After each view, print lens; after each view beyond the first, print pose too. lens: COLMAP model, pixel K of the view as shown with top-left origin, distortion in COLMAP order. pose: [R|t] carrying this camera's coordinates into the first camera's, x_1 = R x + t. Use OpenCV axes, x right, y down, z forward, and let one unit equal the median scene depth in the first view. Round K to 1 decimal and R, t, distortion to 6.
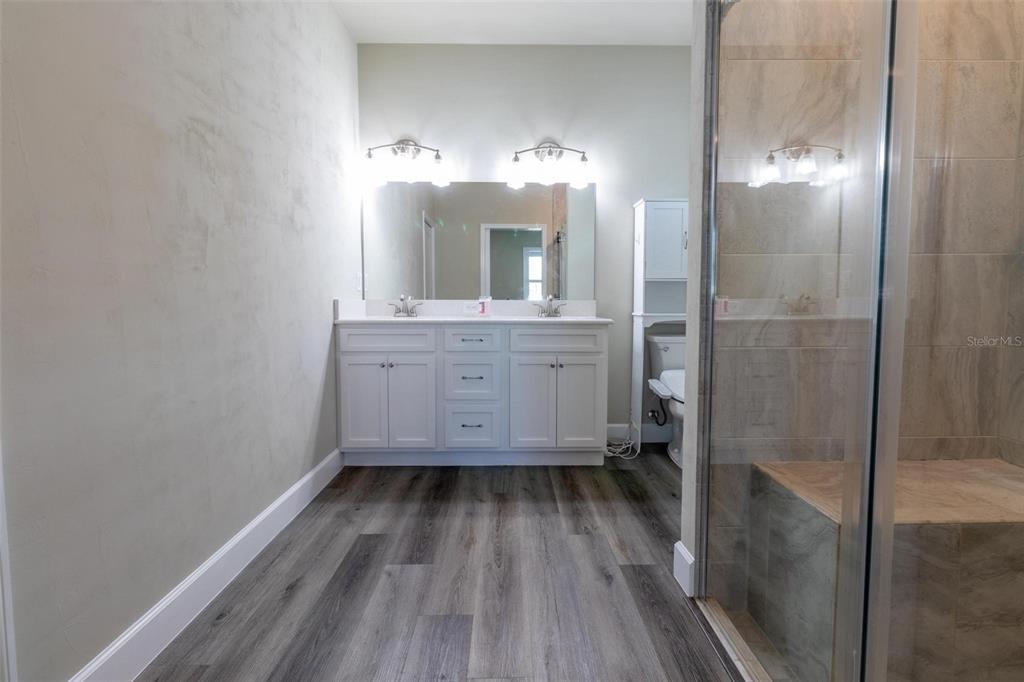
lens RADIAL K [[471.3, 0, 517.1], [0, 471.3, 337.3], [0, 0, 1]] dist [0.000413, 0.001667]
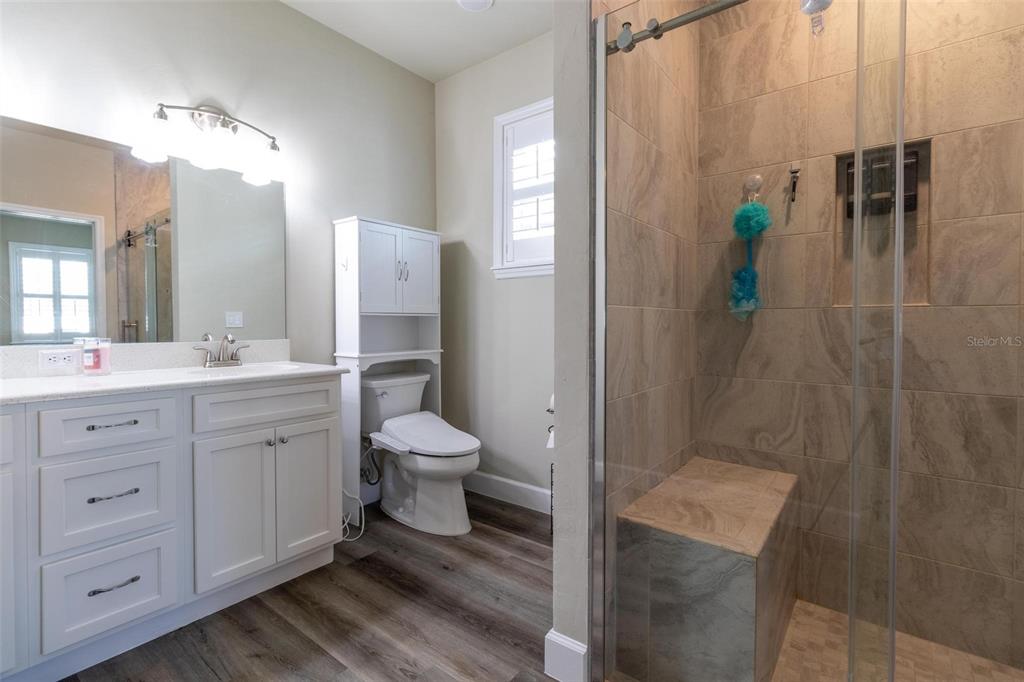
lens RADIAL K [[471.3, 0, 512.9], [0, 471.3, 333.3], [0, 0, 1]] dist [0.000413, 0.001667]
pose [[0.621545, -0.020149, 0.783119, -0.222263], [0.057368, 0.998156, -0.019851, -0.059601], [-0.781275, 0.057264, 0.621554, 0.296549]]
